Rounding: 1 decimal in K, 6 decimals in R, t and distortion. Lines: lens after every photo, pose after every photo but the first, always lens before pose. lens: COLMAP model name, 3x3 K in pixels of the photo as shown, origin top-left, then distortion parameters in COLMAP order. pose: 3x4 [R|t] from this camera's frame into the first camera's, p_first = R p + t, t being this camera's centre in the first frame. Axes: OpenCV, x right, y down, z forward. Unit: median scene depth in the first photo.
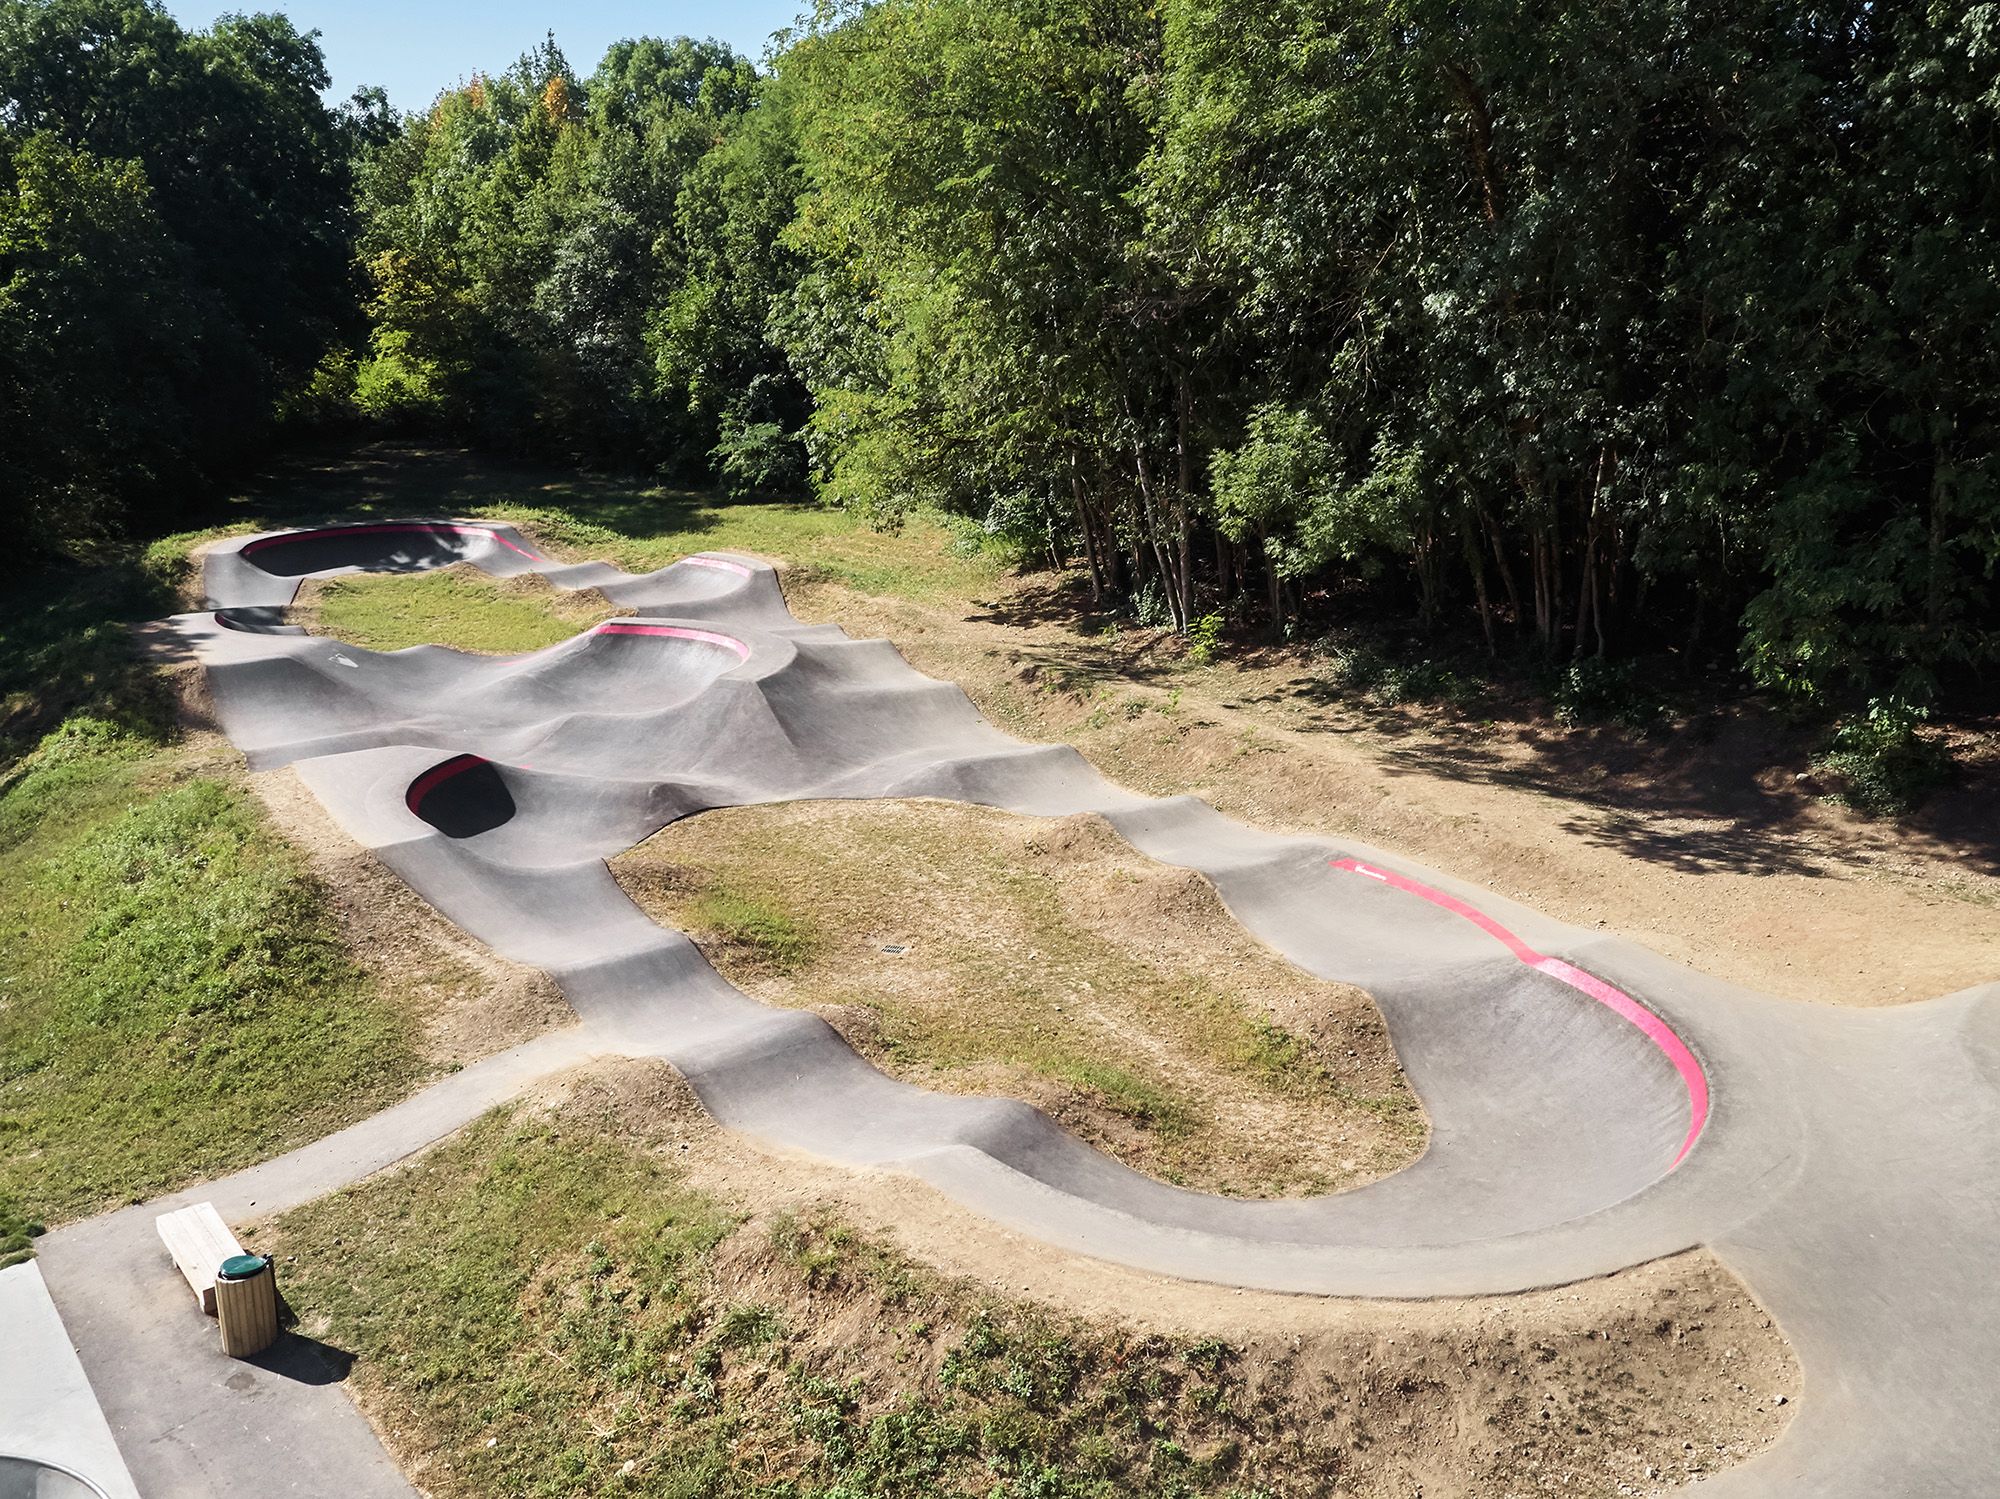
lens RADIAL K [[1755.9, 0, 1000.0], [0, 1755.9, 749.5], [0, 0, 1]] dist [0.000541, 0.013064]
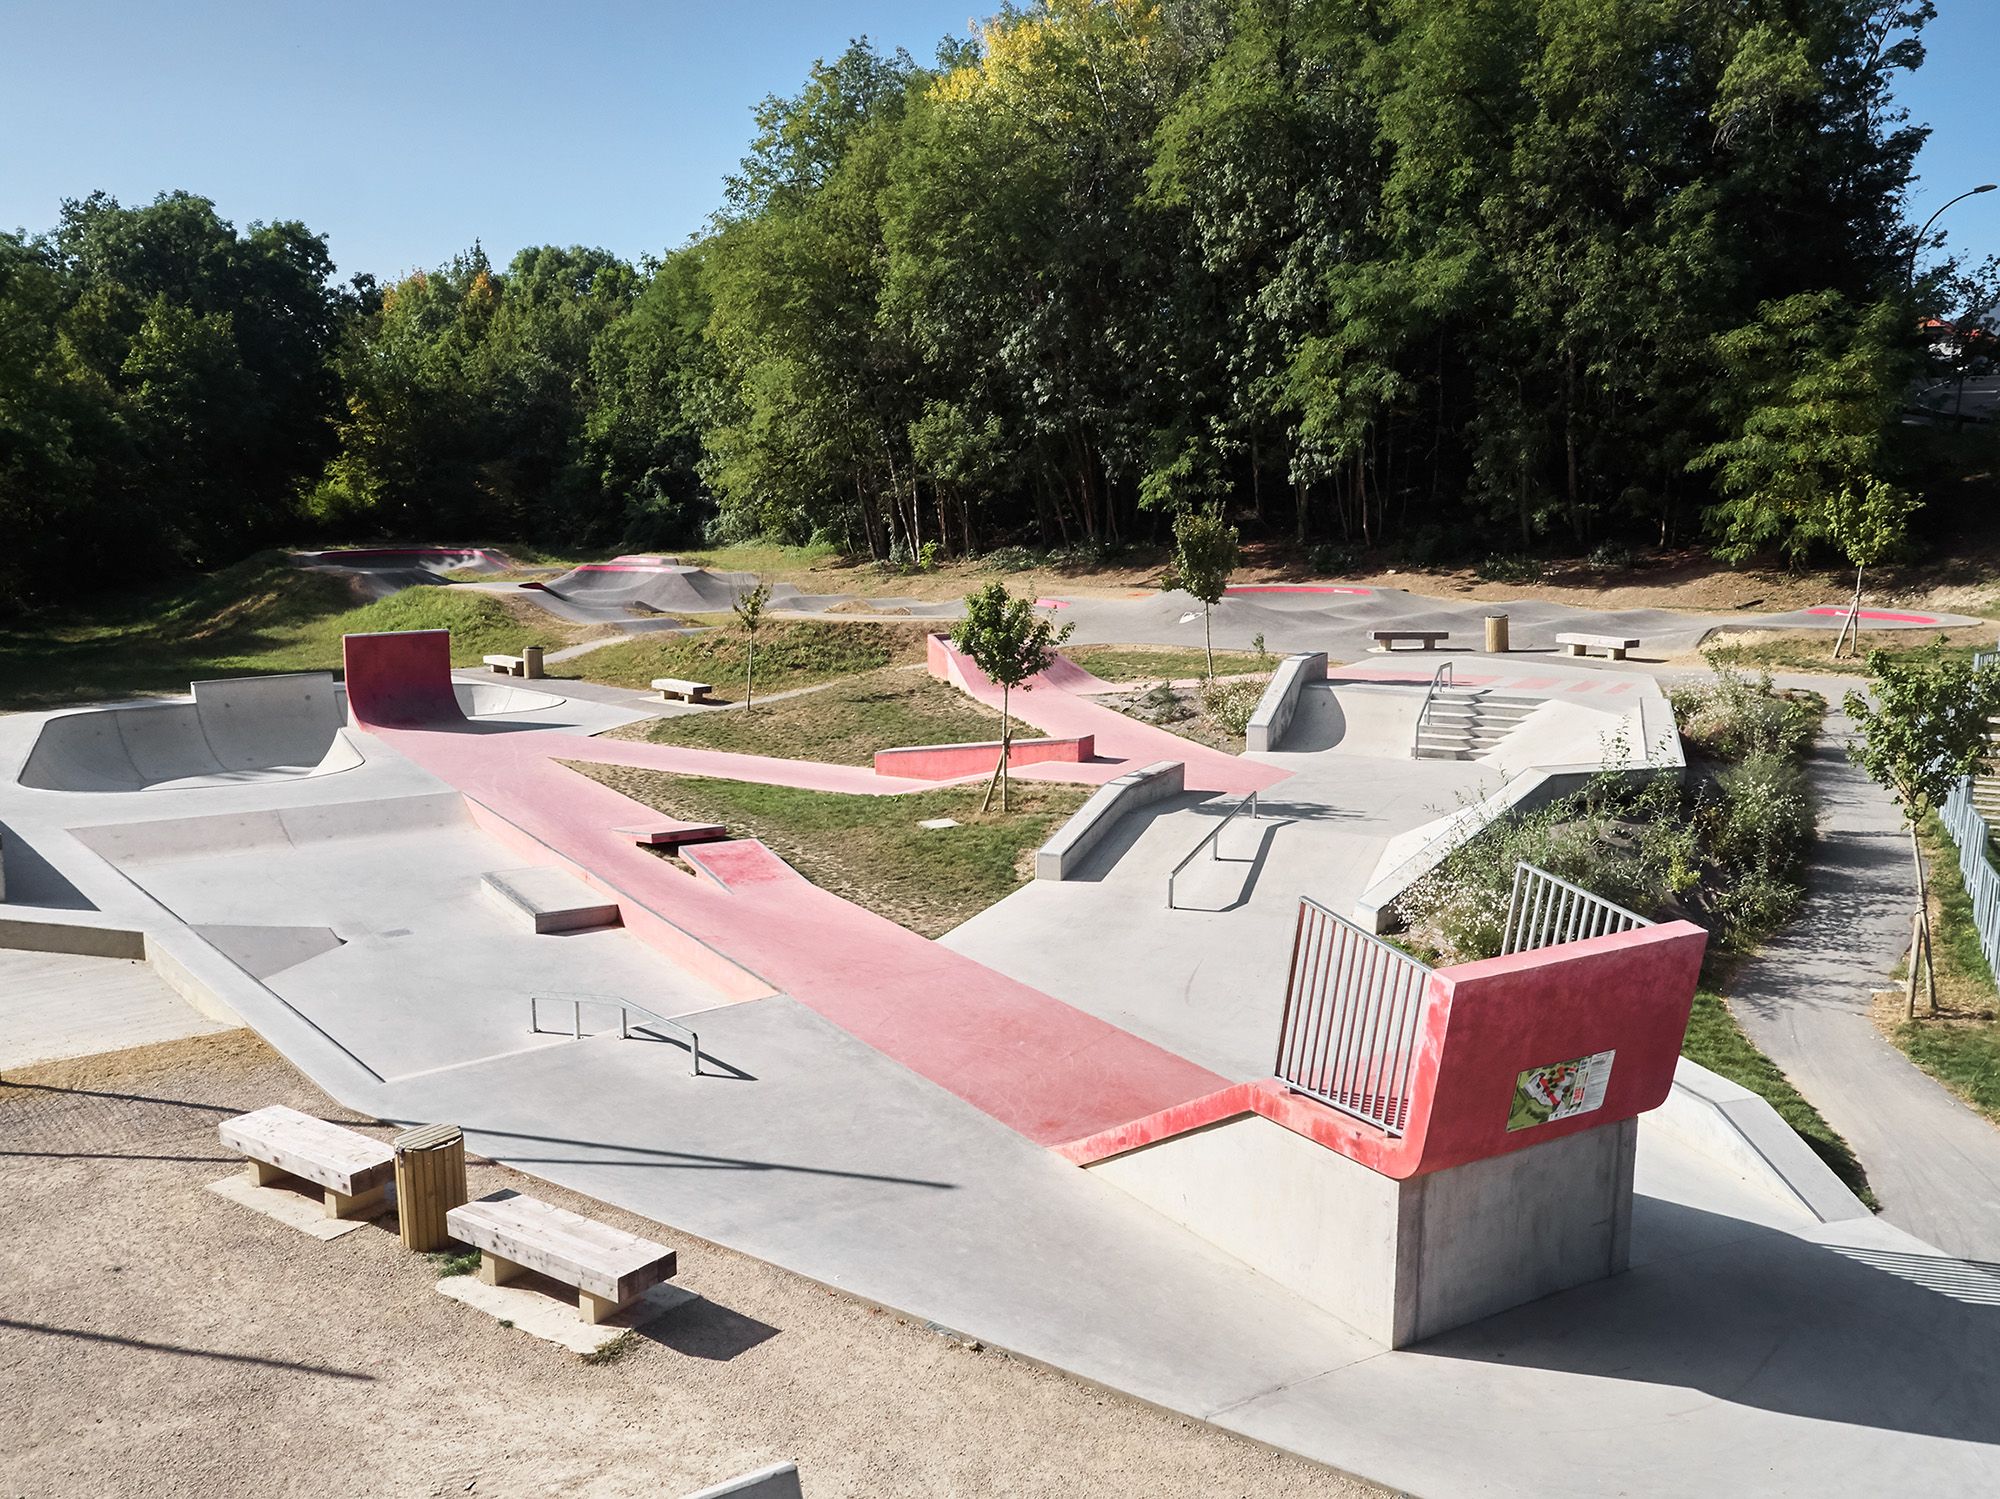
lens RADIAL K [[1755.9, 0, 1000.0], [0, 1755.9, 749.5], [0, 0, 1]] dist [0.000541, 0.013064]
pose [[0.995474, -0.006867, 0.094784, 0.008379], [0.017655, 0.993386, -0.113454, 0.164578], [-0.093378, 0.114614, 0.989012, -0.379383]]
